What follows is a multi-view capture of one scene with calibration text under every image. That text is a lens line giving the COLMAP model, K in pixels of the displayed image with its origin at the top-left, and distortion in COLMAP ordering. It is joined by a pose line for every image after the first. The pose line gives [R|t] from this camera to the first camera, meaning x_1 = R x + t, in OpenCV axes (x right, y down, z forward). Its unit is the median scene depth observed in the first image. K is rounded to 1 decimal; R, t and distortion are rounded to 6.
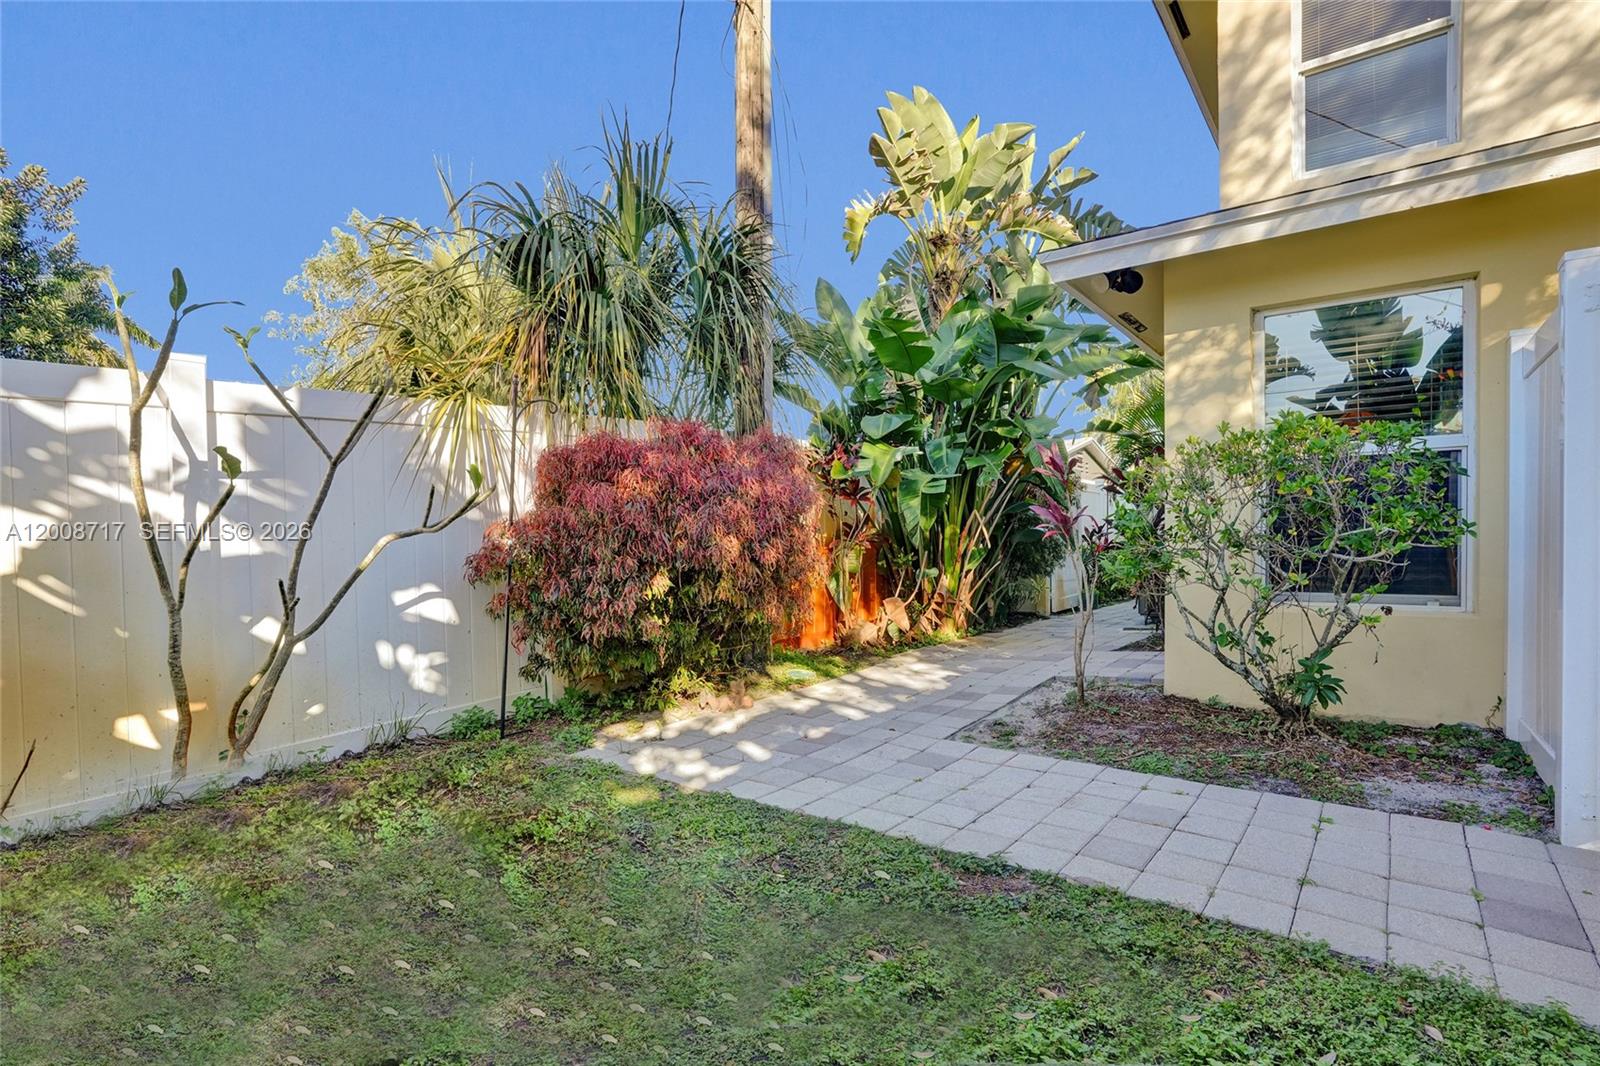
lens RADIAL K [[786.9, 0, 800.0], [0, 786.9, 533.0], [0, 0, 1]] dist [-0.049996, 0.026323]
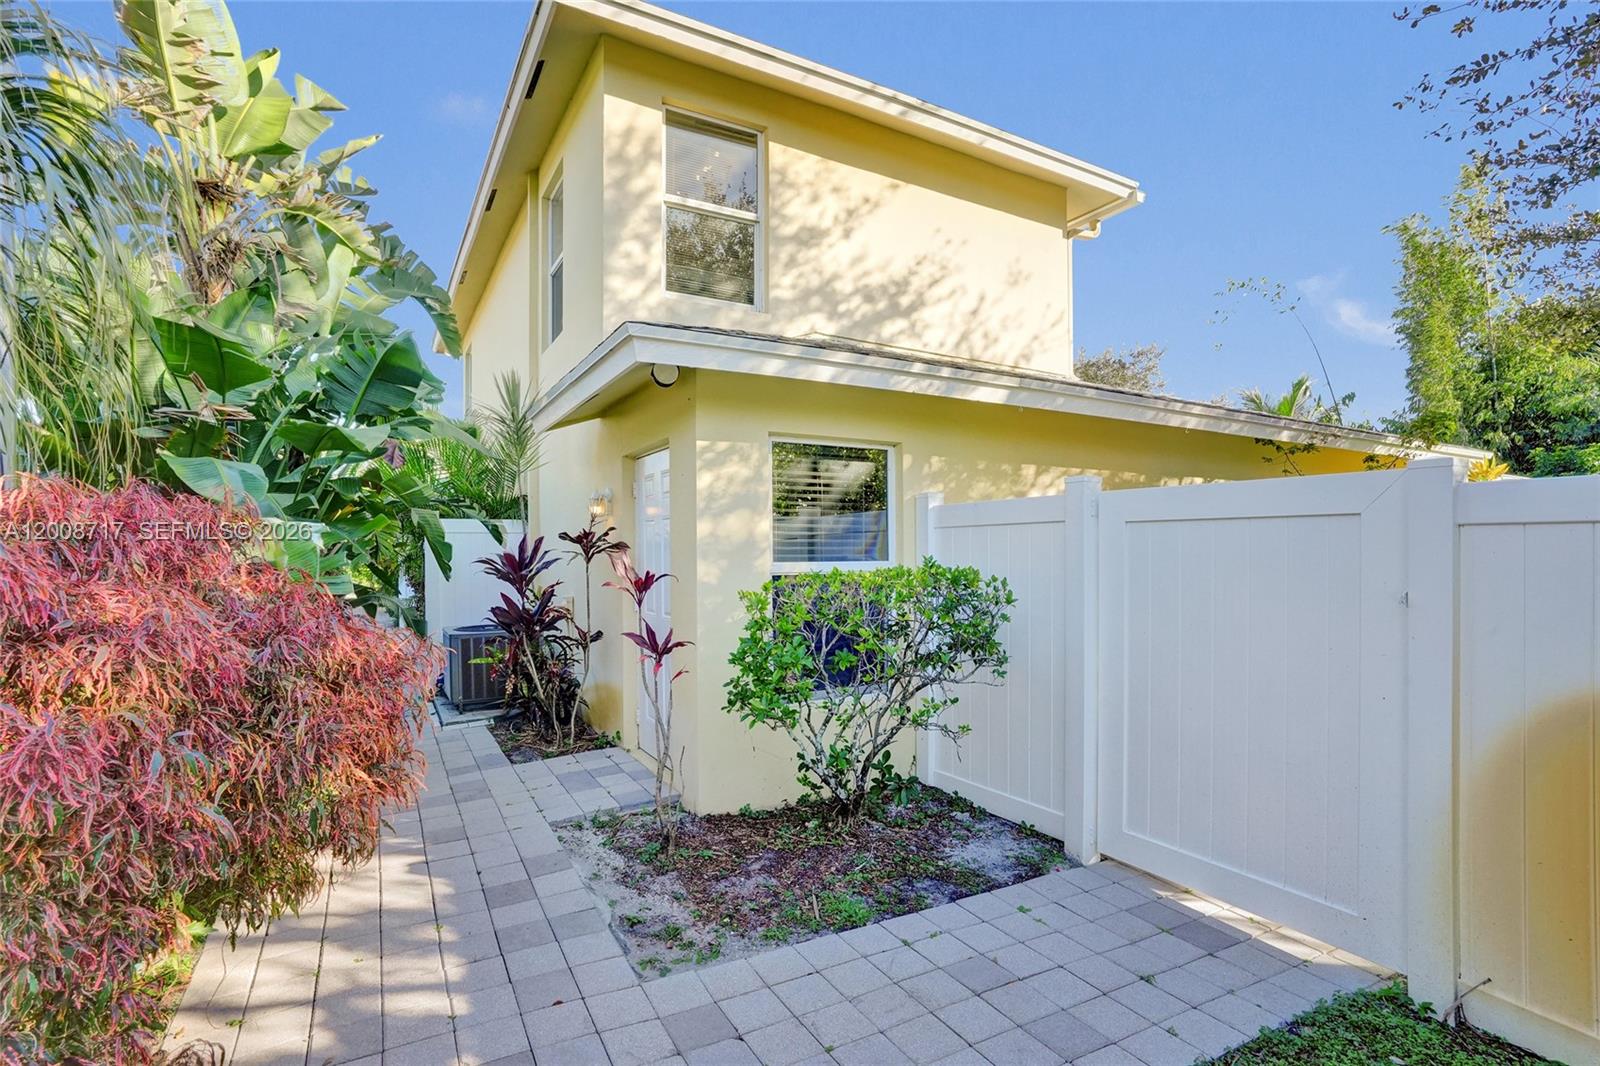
lens RADIAL K [[764.4, 0, 798.6], [0, 764.4, 540.0], [0, 0, 1]] dist [-0.050721, 0.023388]
pose [[0.404735, 0.027949, 0.914007, -0.352023], [-0.007562, 0.999601, -0.027217, -0.109596], [-0.914403, 0.004104, 0.404785, 0.518525]]
